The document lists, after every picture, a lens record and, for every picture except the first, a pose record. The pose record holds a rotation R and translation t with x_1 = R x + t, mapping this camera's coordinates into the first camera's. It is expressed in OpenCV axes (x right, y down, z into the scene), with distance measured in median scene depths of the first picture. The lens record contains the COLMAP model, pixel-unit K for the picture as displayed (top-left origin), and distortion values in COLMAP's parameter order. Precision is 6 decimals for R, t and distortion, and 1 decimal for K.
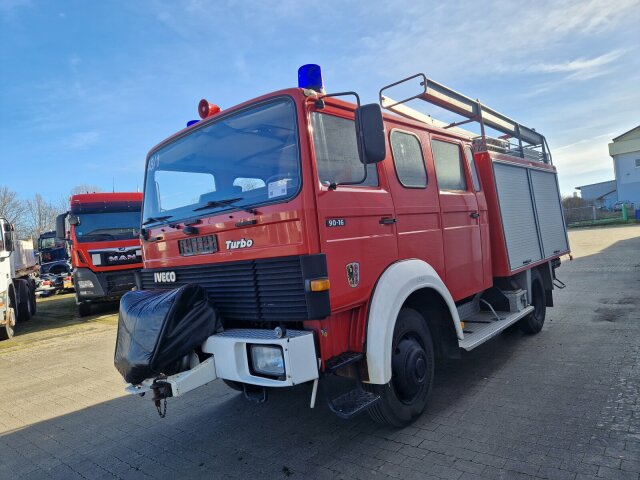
lens RADIAL K [[427.7, 0, 317.9], [0, 427.7, 238.5], [0, 0, 1]] dist [0.023841, -0.002295]
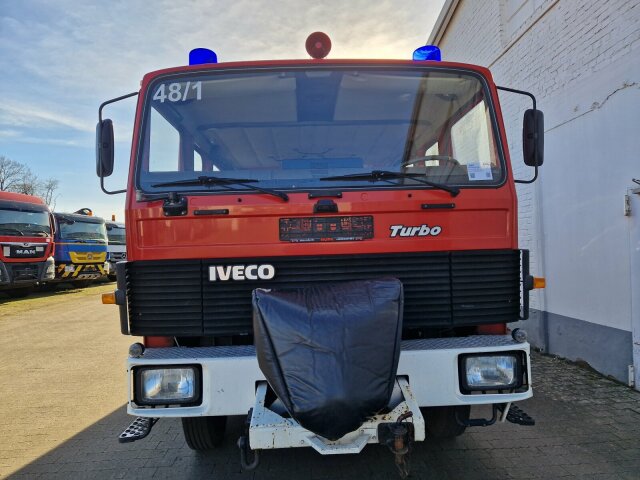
lens RADIAL K [[427.7, 0, 318.4], [0, 427.7, 243.2], [0, 0, 1]] dist [0.023841, -0.002295]
pose [[0.735125, 0.093687, 0.671426, -0.847200], [-0.056880, 0.995436, -0.076621, 0.106643], [-0.675541, 0.018136, 0.737099, 0.543433]]
